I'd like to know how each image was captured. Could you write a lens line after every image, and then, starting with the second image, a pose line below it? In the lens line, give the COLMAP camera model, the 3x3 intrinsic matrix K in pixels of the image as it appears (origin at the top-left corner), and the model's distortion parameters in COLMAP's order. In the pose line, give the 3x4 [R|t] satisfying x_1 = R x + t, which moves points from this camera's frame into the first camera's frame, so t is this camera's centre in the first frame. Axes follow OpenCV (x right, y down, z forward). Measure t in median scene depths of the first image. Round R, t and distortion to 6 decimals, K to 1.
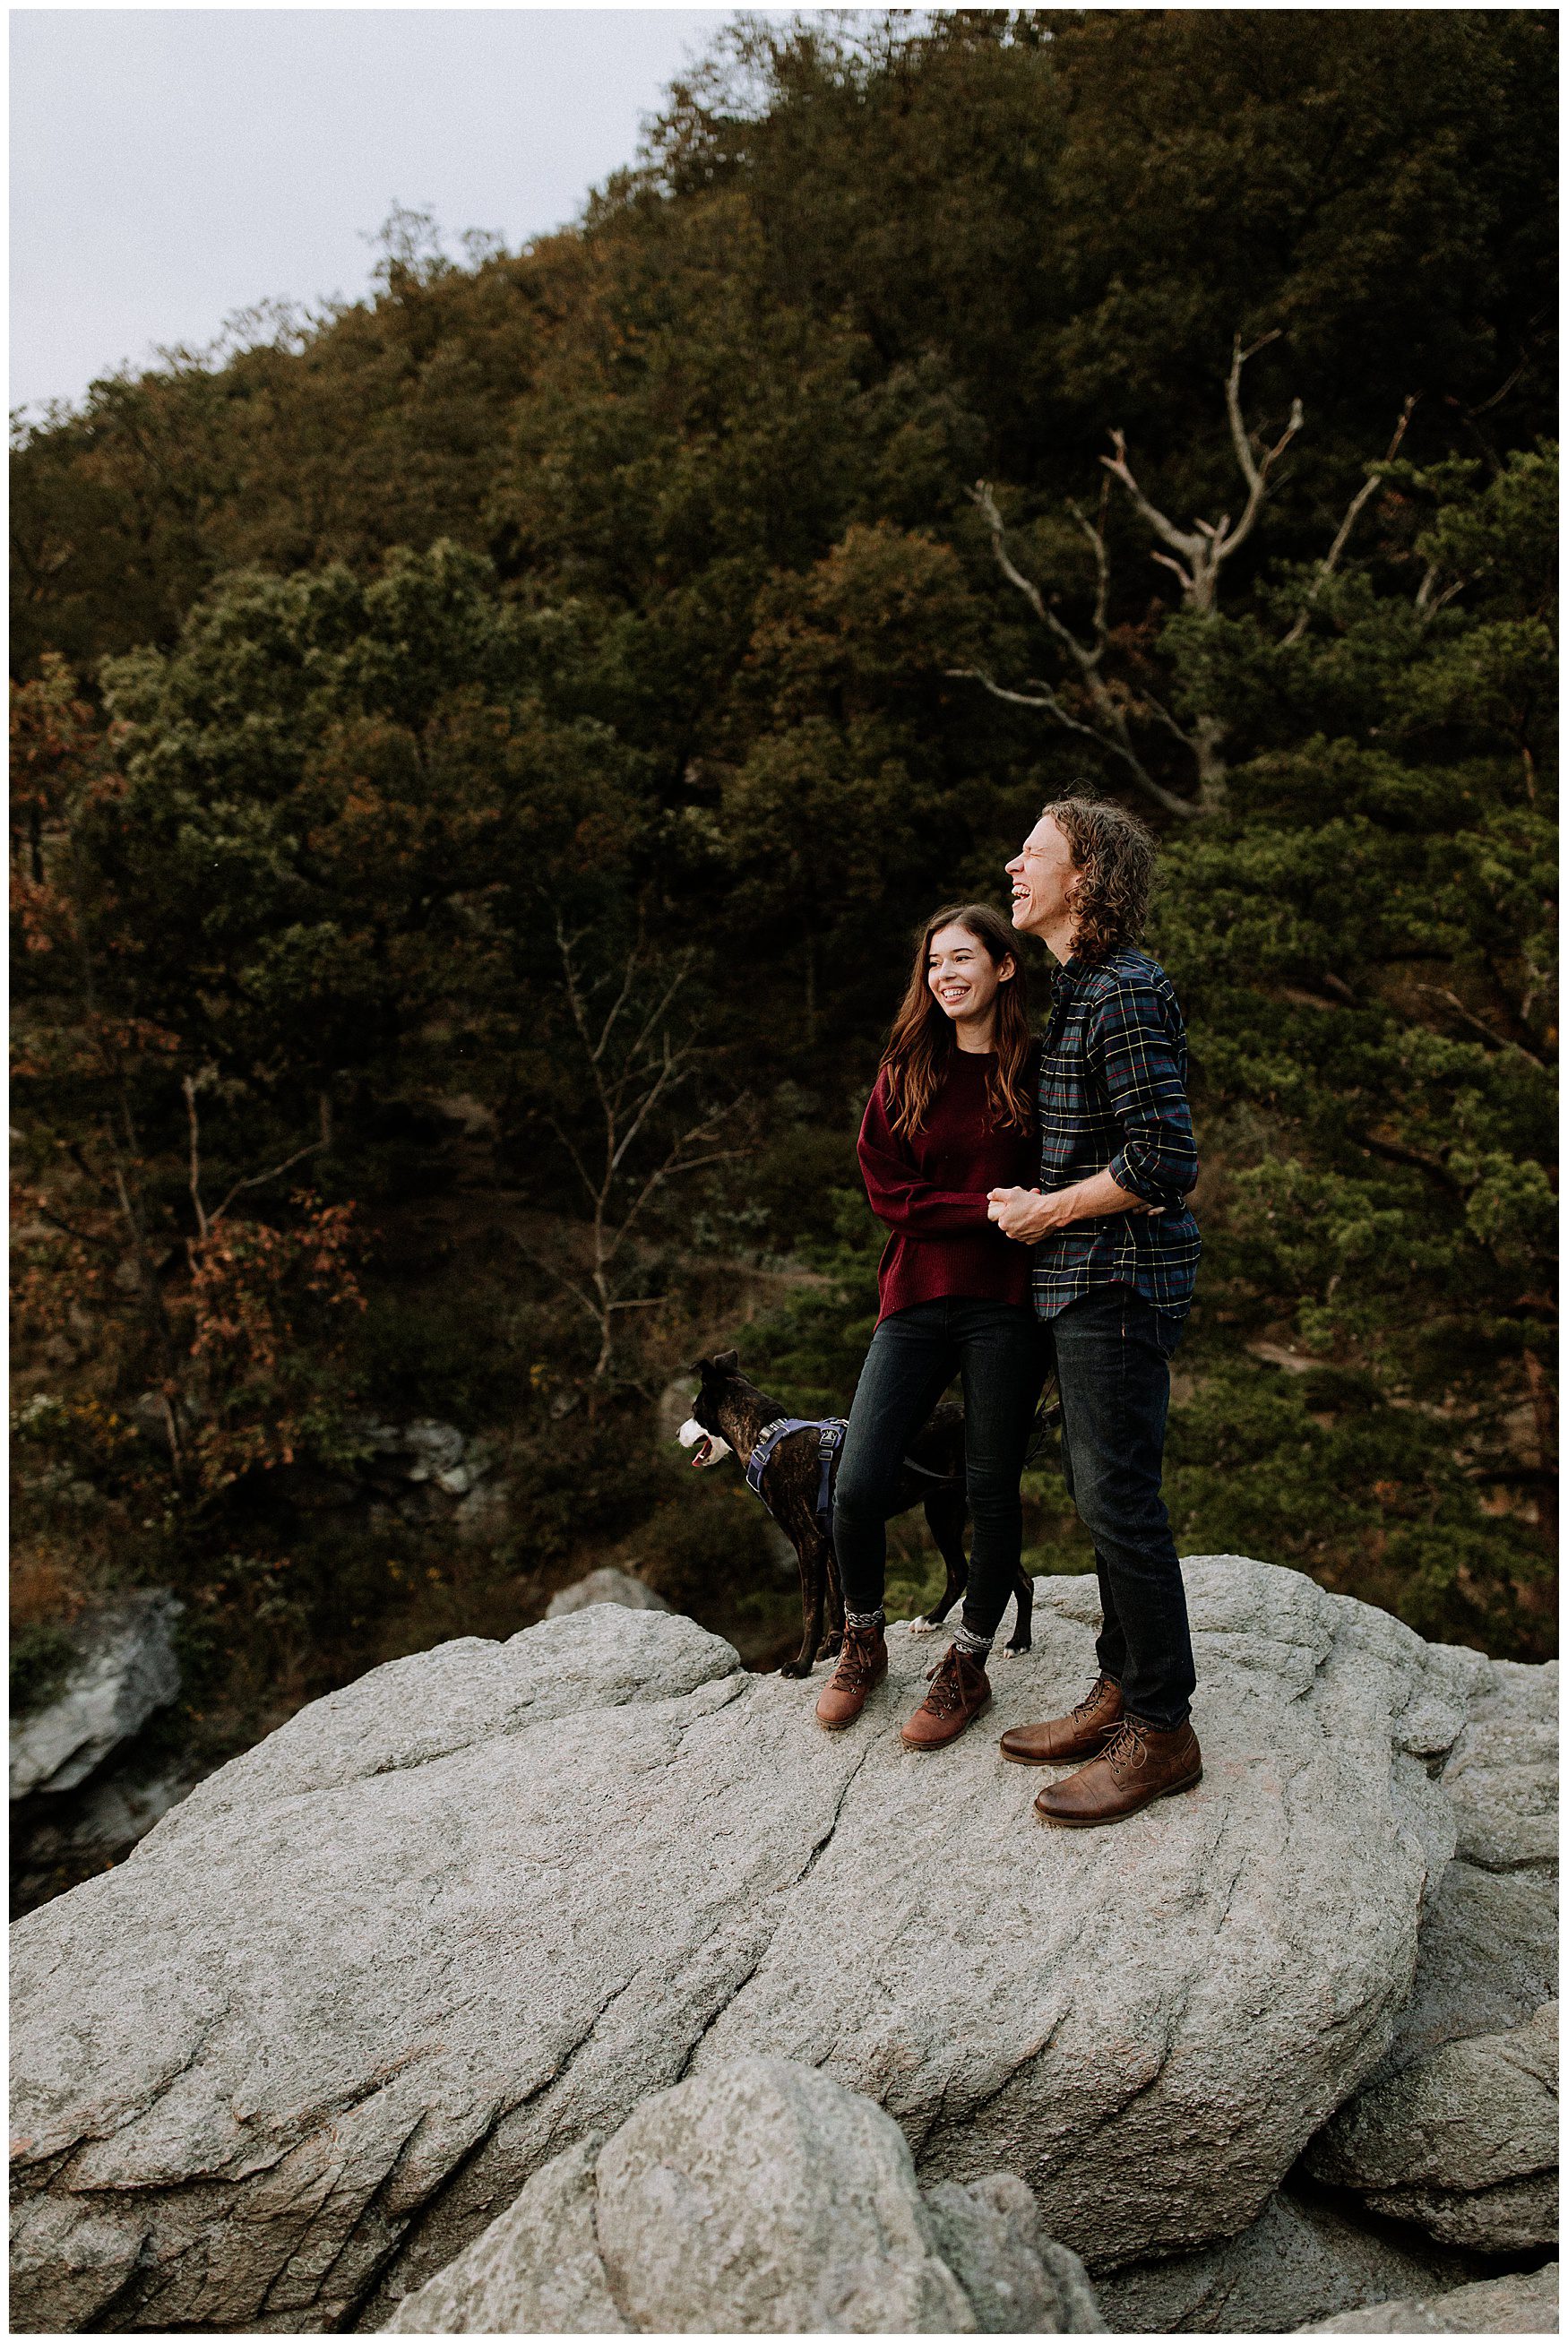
lens RADIAL K [[2203.4, 0, 798.8], [0, 2203.4, 1171.8], [0, 0, 1]] dist [0.009602, -0.032170]
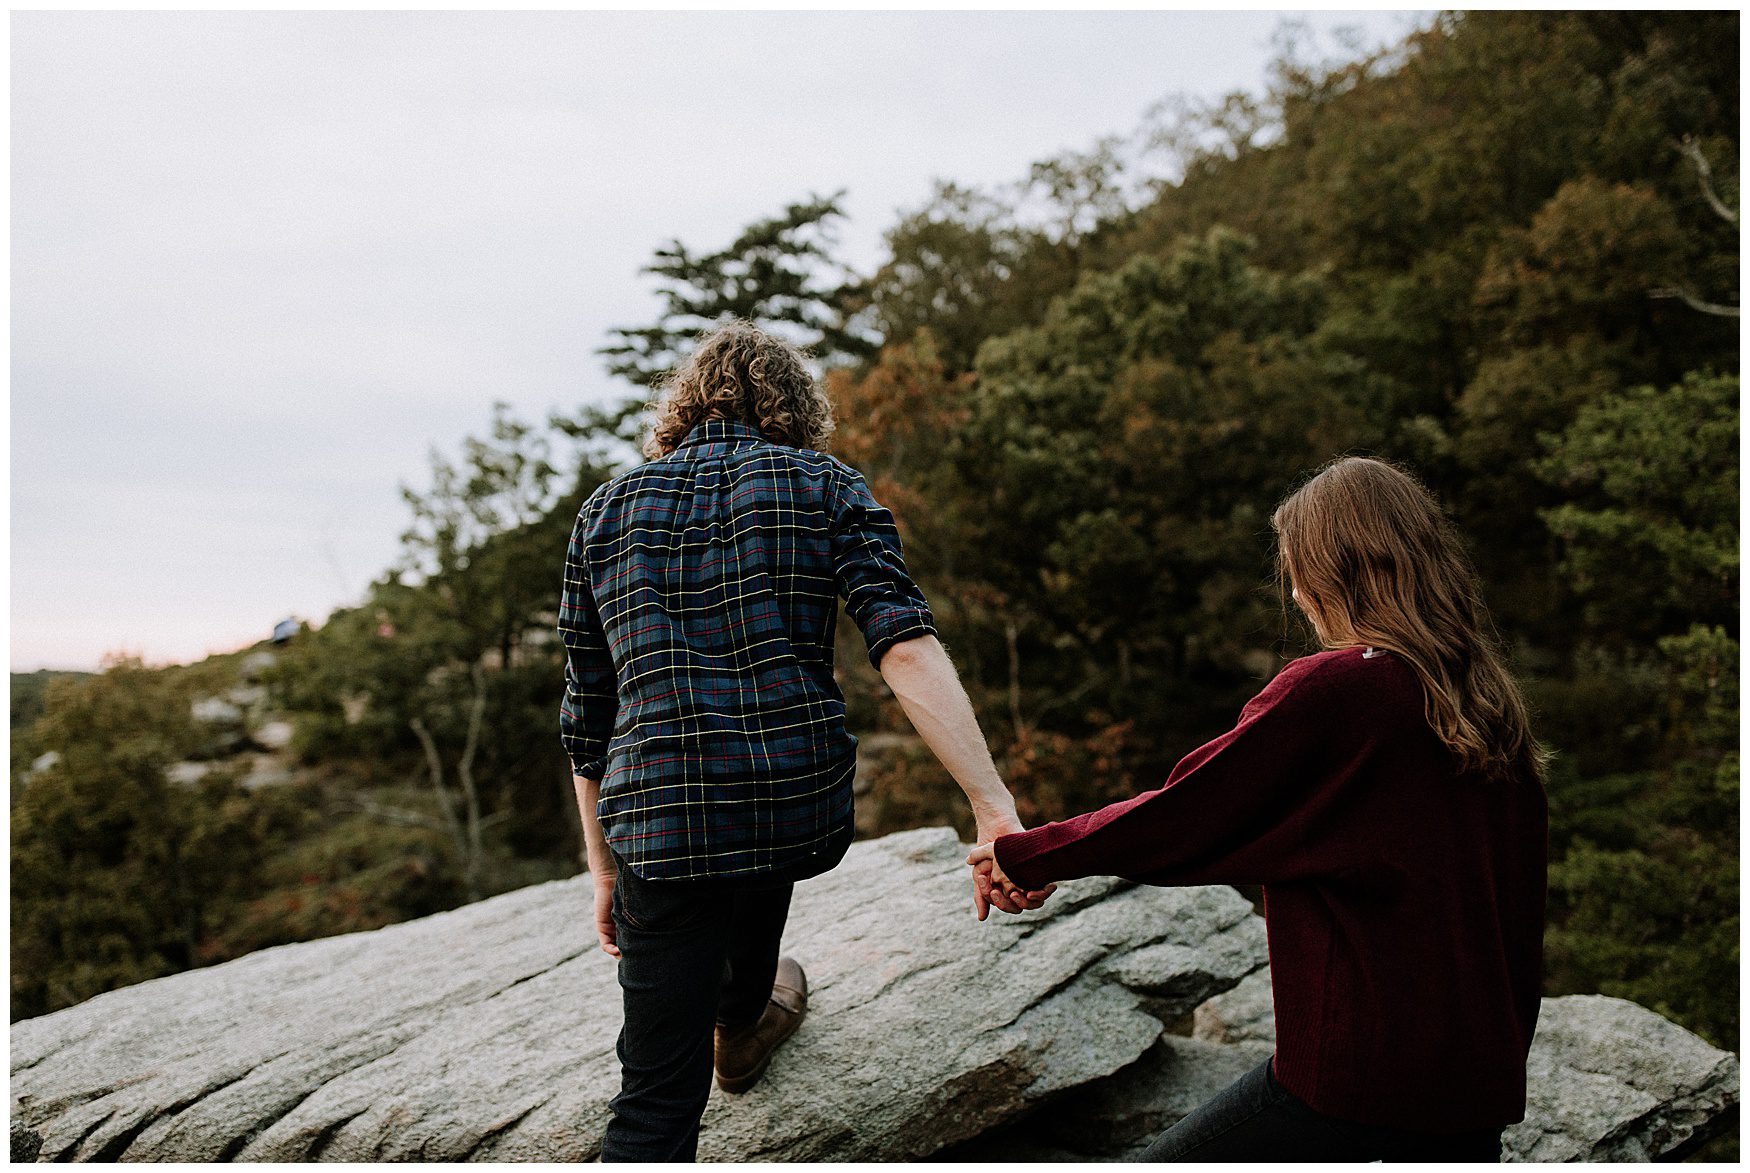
lens RADIAL K [[1645.7, 0, 875.0], [0, 1645.7, 586.5], [0, 0, 1]] dist [0.009602, -0.032170]
pose [[0.895721, -0.018277, -0.444241, 0.094714], [-0.025476, 0.995403, -0.092320, 0.027113], [0.443887, 0.094010, 0.891138, 0.041315]]
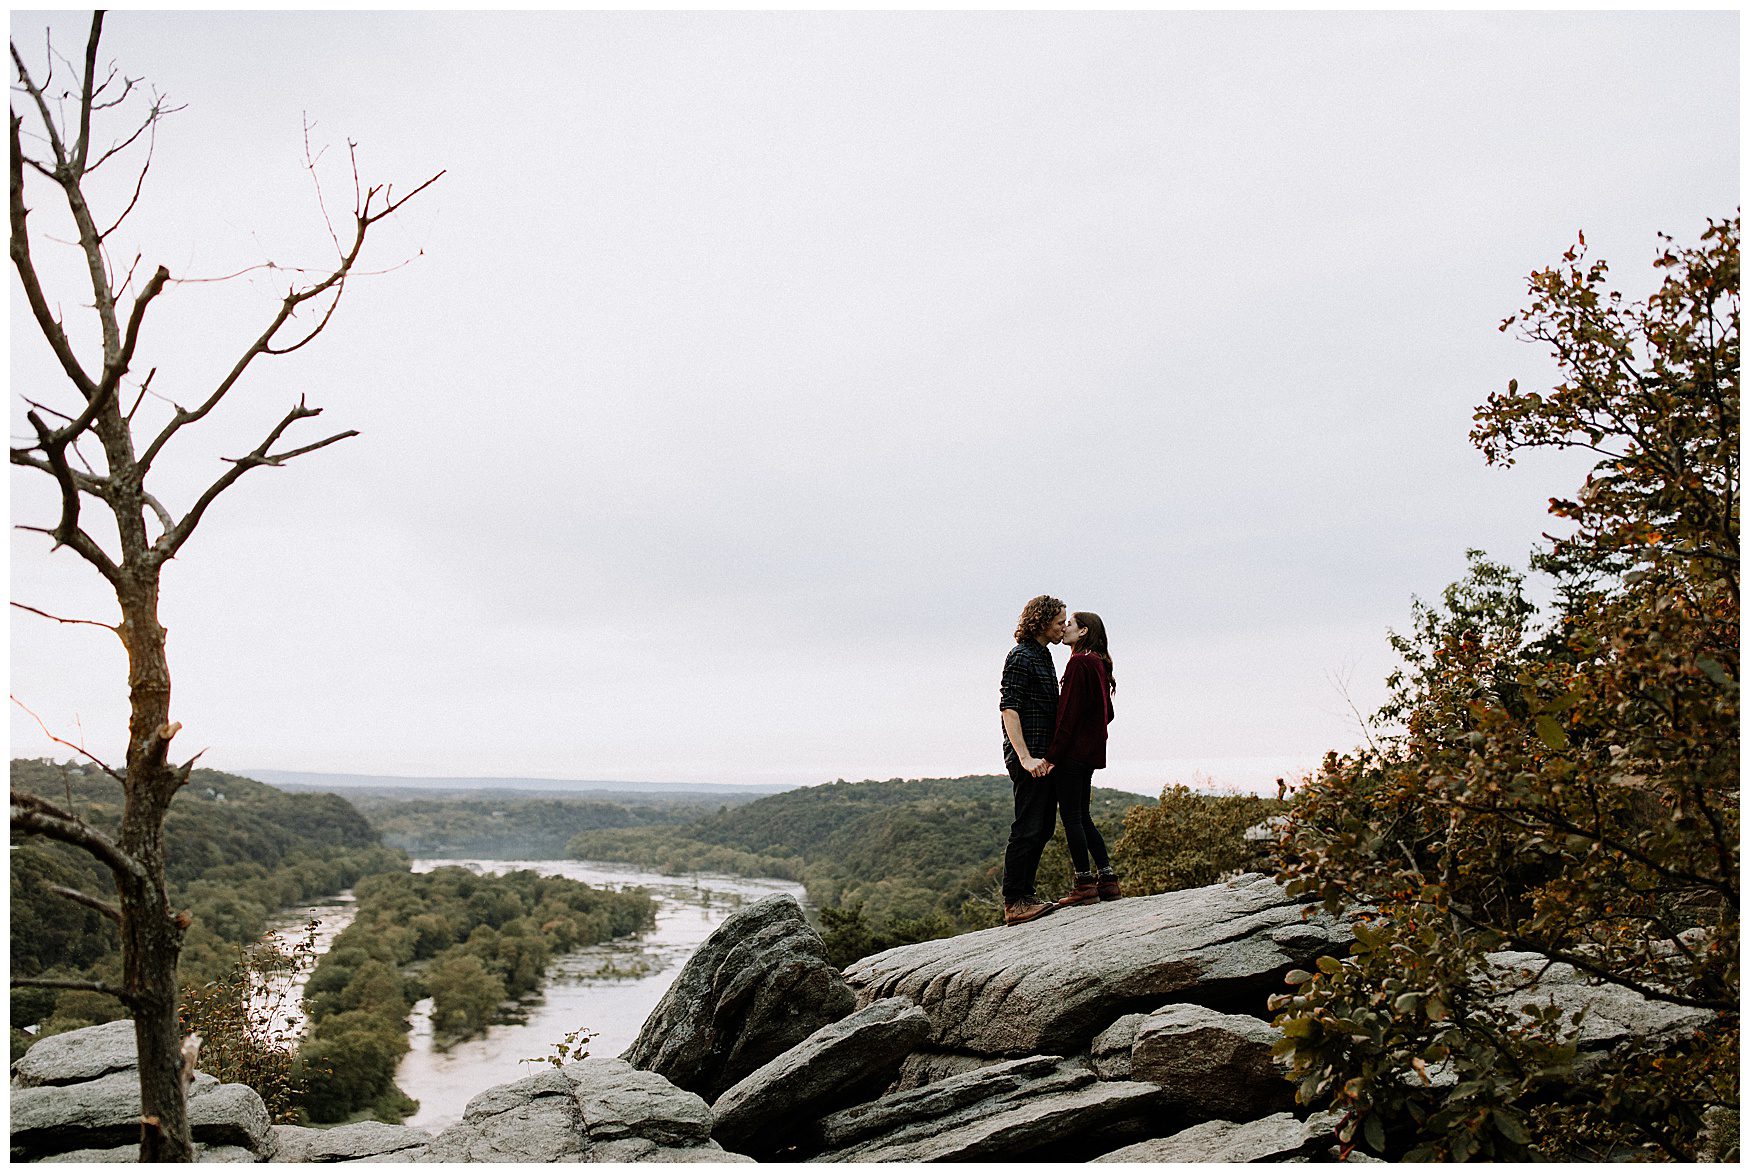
lens RADIAL K [[1681.2, 0, 885.2], [0, 1681.2, 596.1], [0, 0, 1]] dist [0.009417, -0.019374]
pose [[0.442009, -0.114640, -0.889655, 0.301118], [-0.029621, 0.989393, -0.142208, 0.031057], [0.896522, 0.089210, 0.433925, -0.023401]]
